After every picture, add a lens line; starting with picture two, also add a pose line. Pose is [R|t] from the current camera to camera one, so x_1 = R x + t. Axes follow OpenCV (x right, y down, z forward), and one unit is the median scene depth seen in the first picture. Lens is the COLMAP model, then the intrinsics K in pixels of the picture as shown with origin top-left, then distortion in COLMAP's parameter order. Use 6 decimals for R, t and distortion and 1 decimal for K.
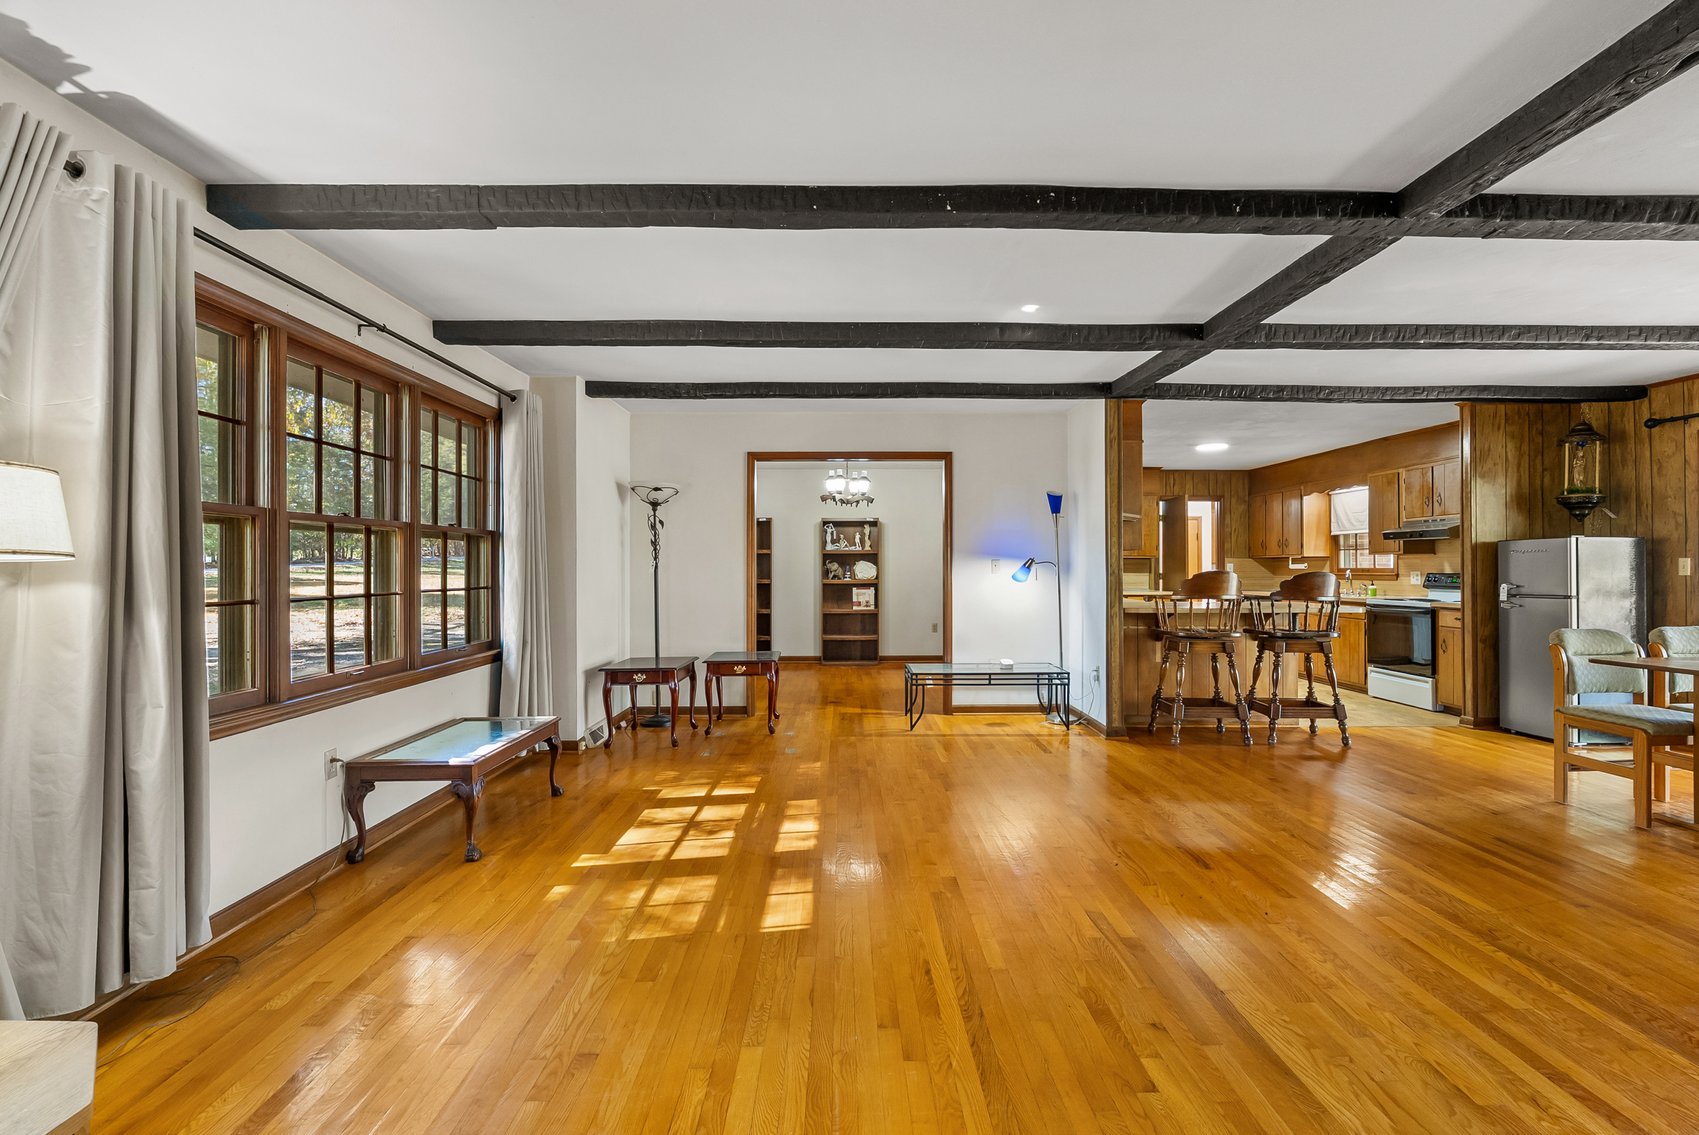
lens RADIAL K [[746.7, 0, 852.5], [0, 746.7, 565.7], [0, 0, 1]] dist [-0.005495, 0.000799]
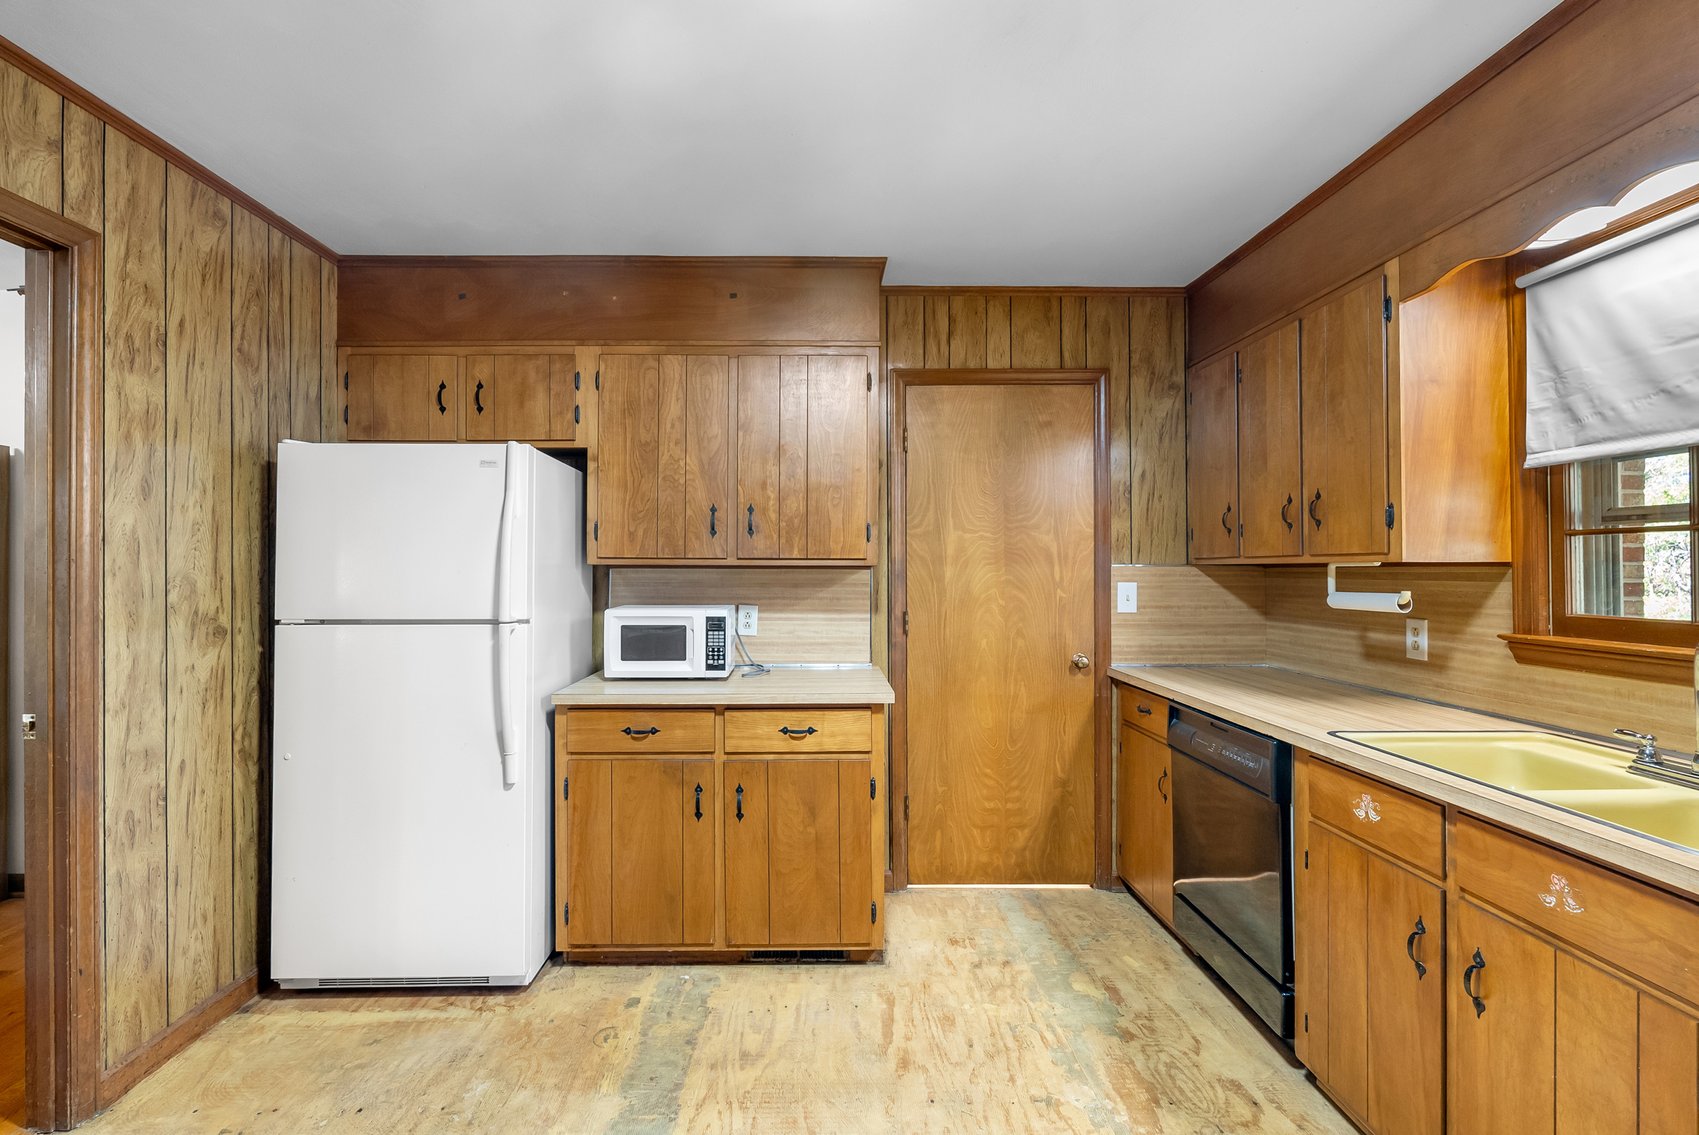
lens RADIAL K [[751.7, 0, 849.5], [0, 751.7, 567.5], [0, 0, 1]] dist [0.000676, 0.000064]
pose [[0.999628, -0.002912, 0.027100, 0.682736], [0.002836, 0.999992, 0.002829, -0.018987], [-0.027108, -0.002752, 0.999629, 1.229486]]
